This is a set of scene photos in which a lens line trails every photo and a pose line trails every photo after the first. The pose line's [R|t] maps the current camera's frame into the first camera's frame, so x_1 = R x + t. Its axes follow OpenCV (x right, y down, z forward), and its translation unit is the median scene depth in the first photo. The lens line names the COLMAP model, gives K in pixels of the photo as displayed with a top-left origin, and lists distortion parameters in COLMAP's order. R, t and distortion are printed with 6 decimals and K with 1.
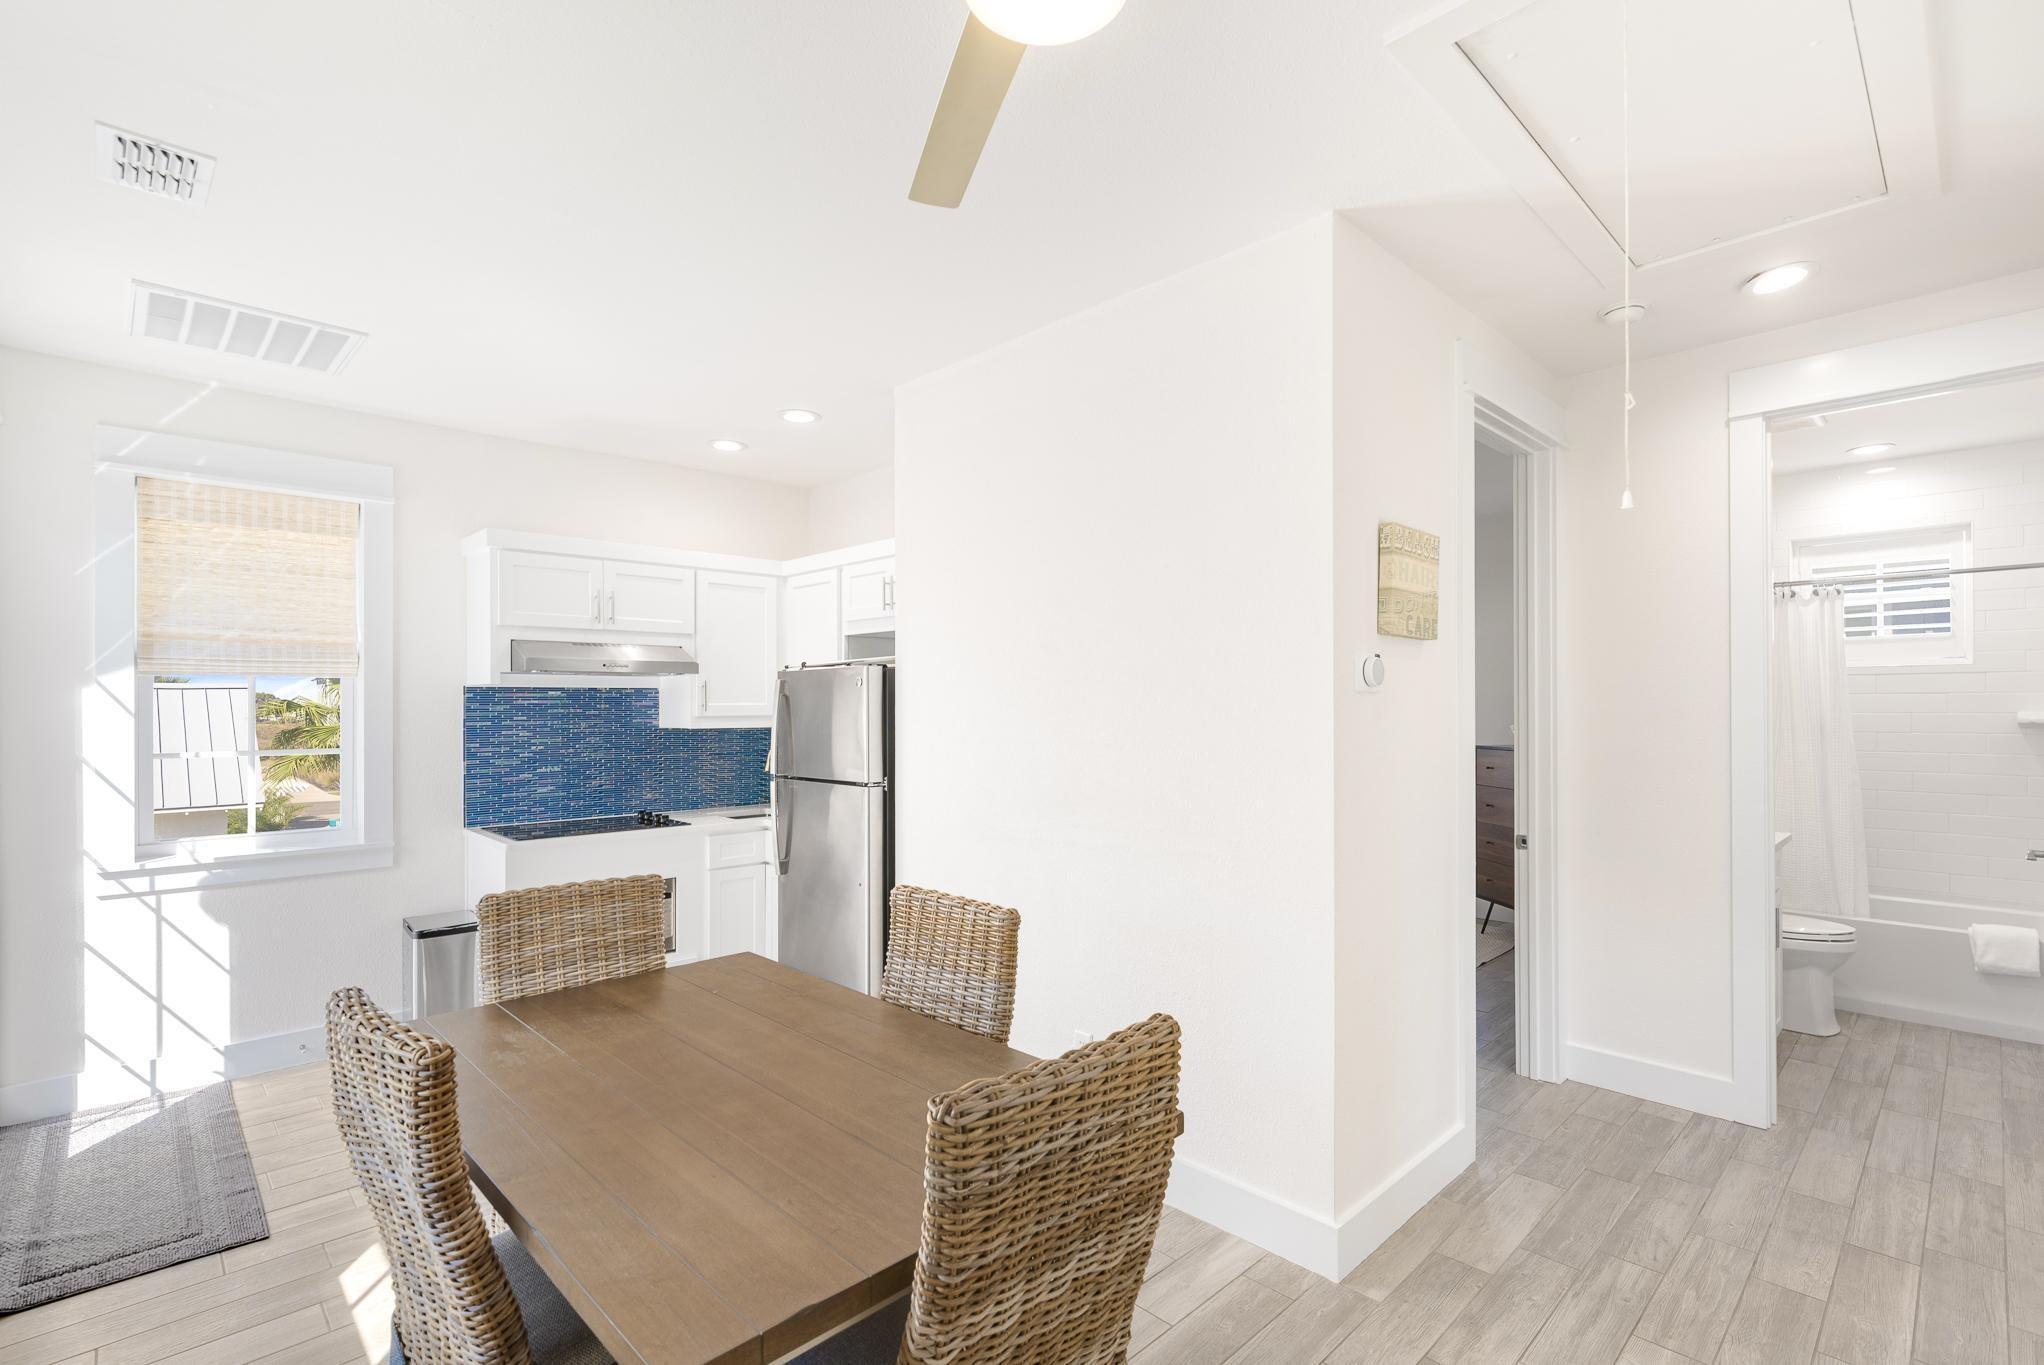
lens RADIAL K [[948.0, 0, 1025.3], [0, 948.0, 697.6], [0, 0, 1]] dist [0.002861, 0.000454]
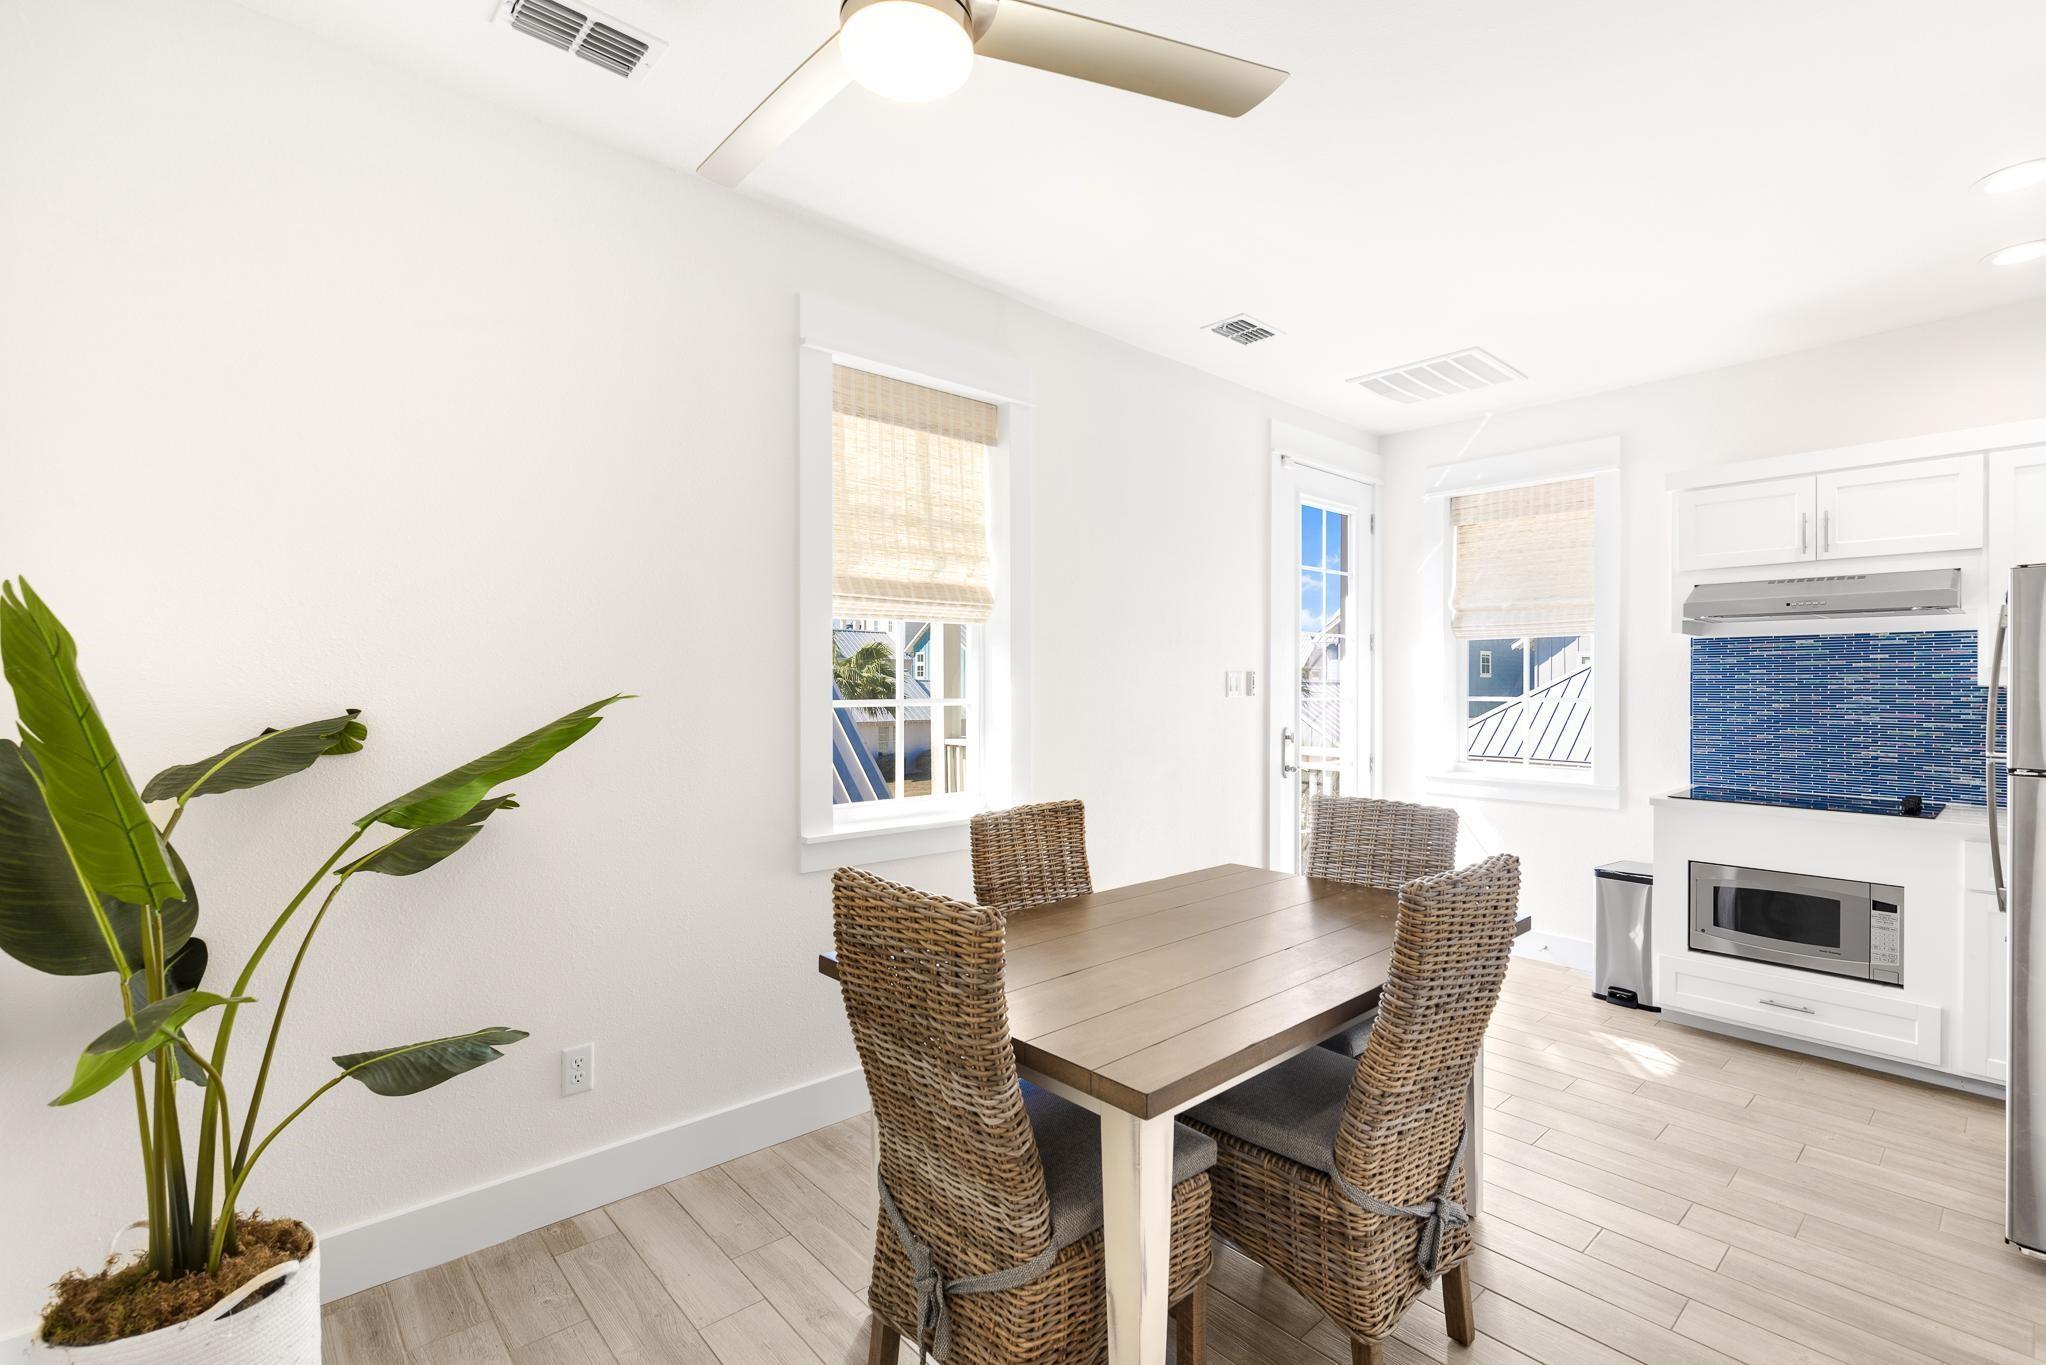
lens RADIAL K [[914.9, 0, 1017.2], [0, 914.9, 670.7], [0, 0, 1]] dist [-0.000160, 0.000076]
pose [[-0.047944, -0.011381, -0.998785, 0.372238], [0.001726, 0.999933, -0.011477, 0.030870], [0.998849, -0.002275, -0.047921, 0.357922]]
